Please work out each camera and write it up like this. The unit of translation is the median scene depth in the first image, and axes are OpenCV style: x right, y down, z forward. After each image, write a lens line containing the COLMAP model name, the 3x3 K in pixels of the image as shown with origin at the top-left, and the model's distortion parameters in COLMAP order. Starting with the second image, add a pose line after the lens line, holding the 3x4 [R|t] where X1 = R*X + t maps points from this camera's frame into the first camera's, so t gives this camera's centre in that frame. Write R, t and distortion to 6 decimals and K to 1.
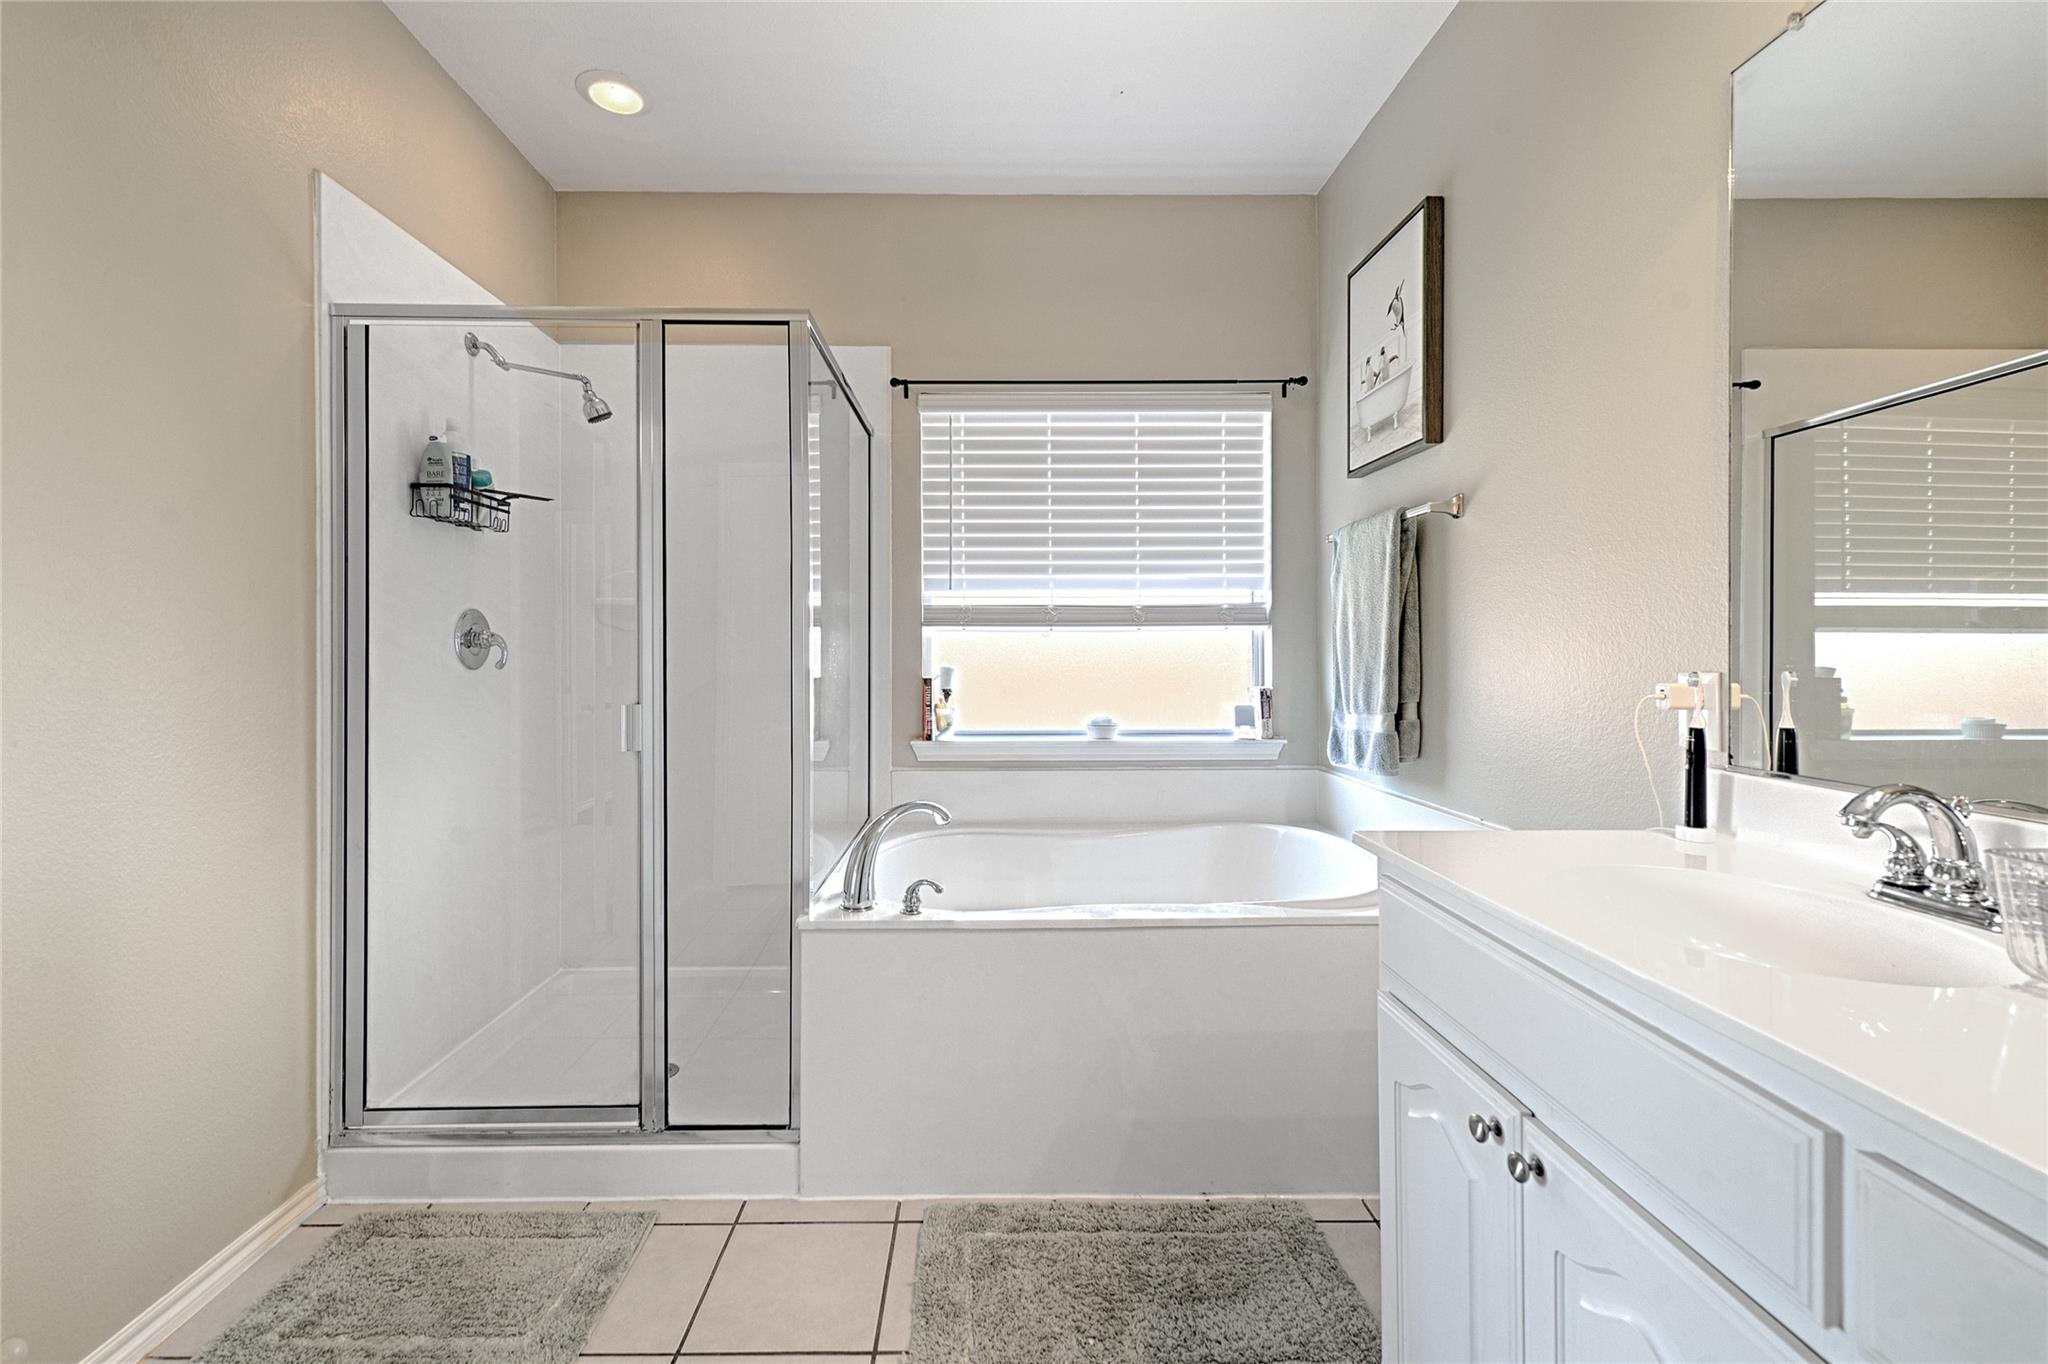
lens RADIAL K [[865.0, 0, 992.3], [0, 865.0, 667.0], [0, 0, 1]] dist [0.021800, -0.005565]
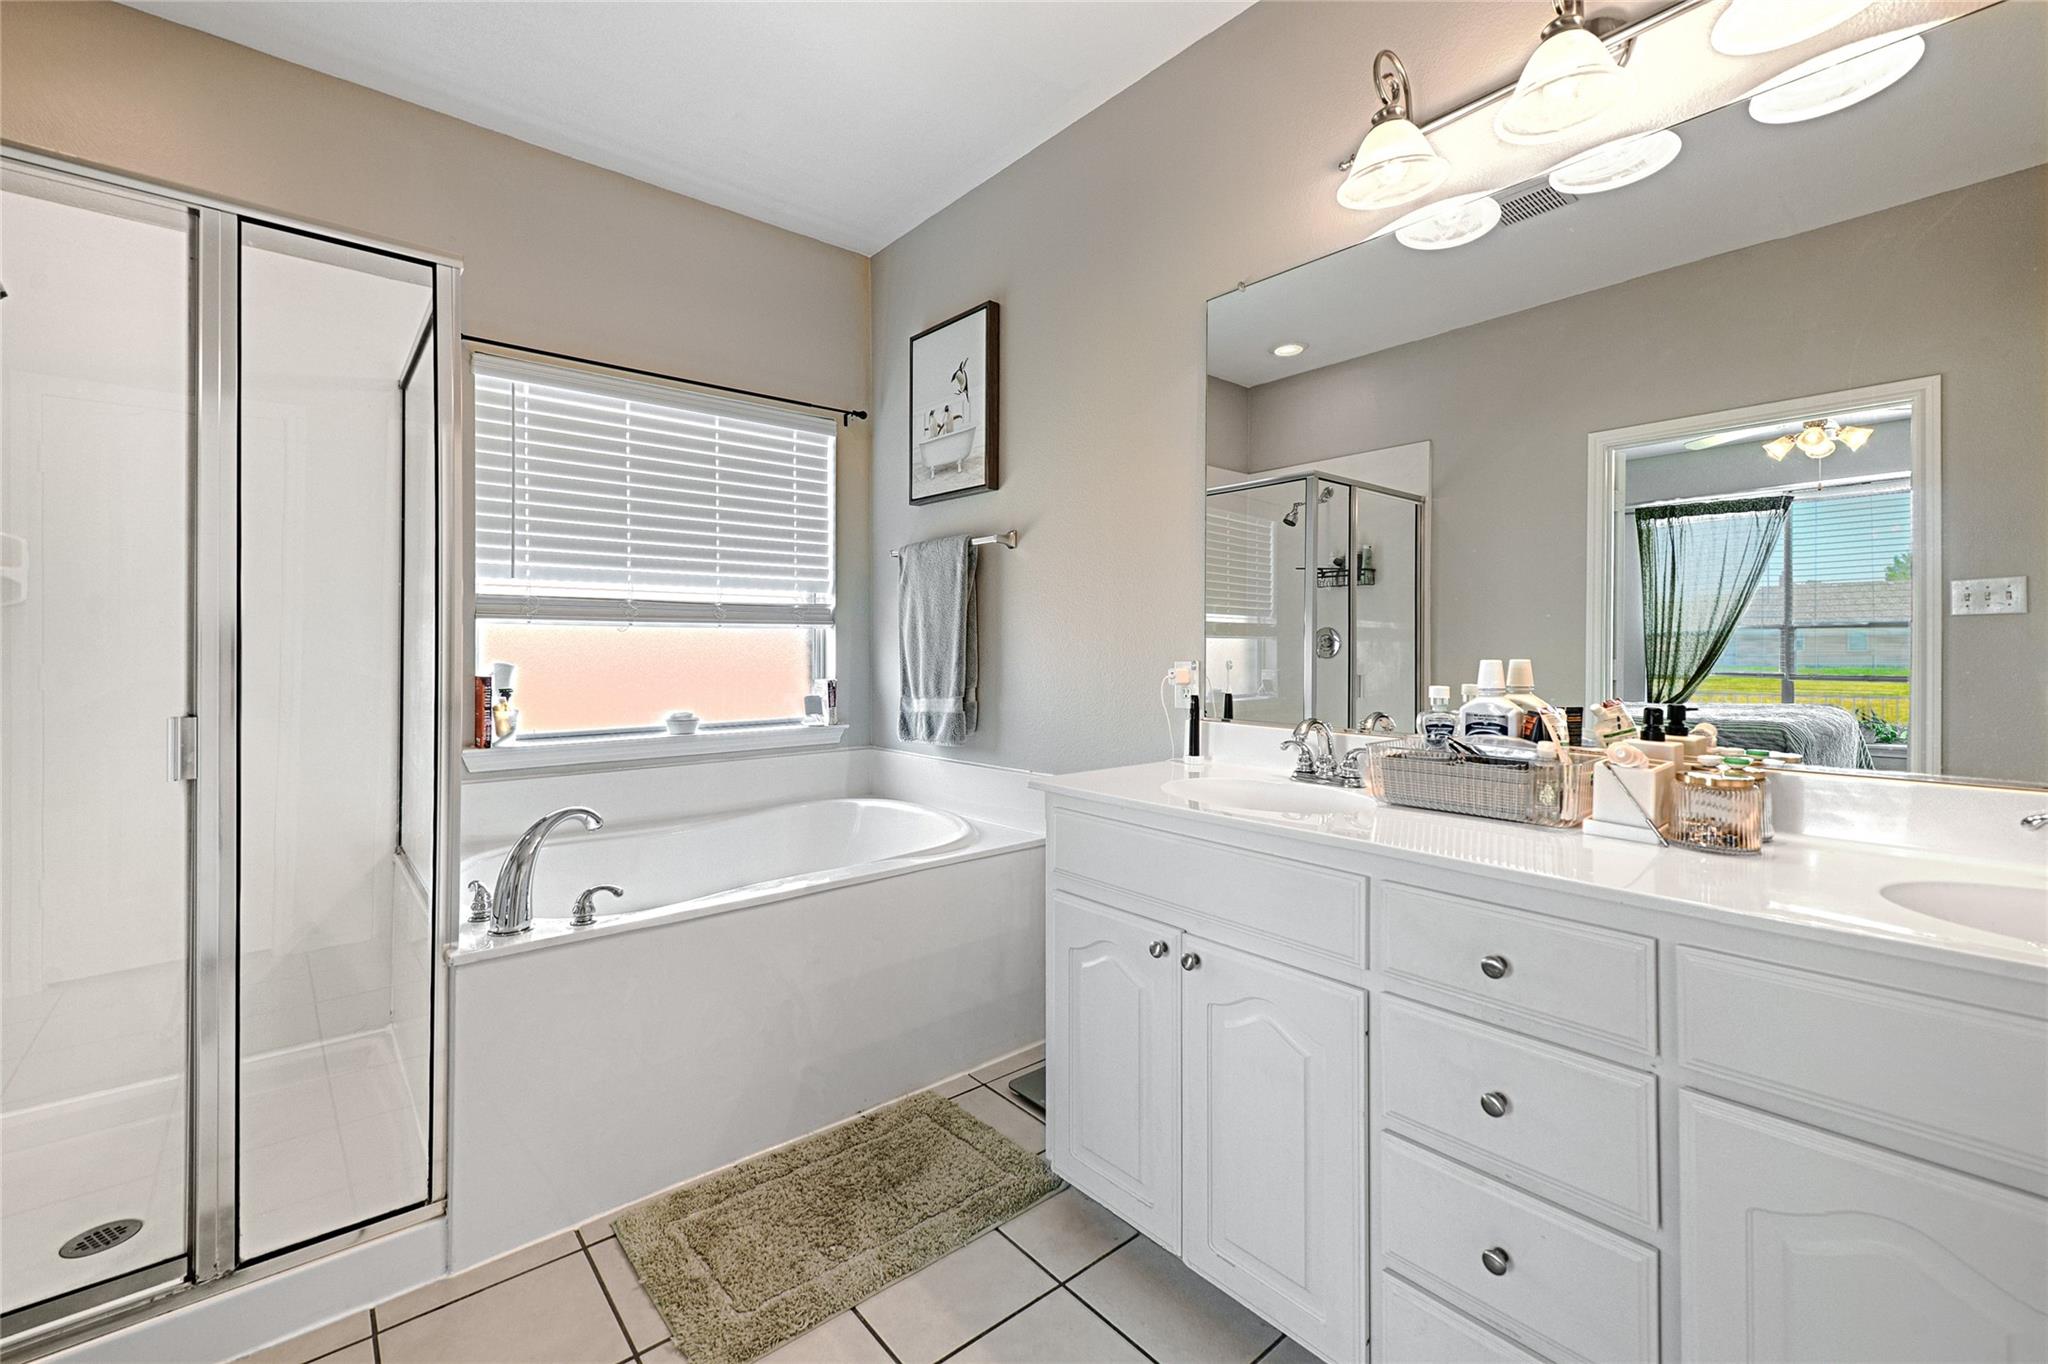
lens RADIAL K [[865.0, 0, 992.3], [0, 865.0, 667.0], [0, 0, 1]] dist [0.021800, -0.005565]
pose [[0.781034, -0.011930, 0.624375, -0.280516], [0.008788, 0.999928, 0.008113, -0.000026], [-0.624427, -0.000849, 0.781083, -0.016896]]
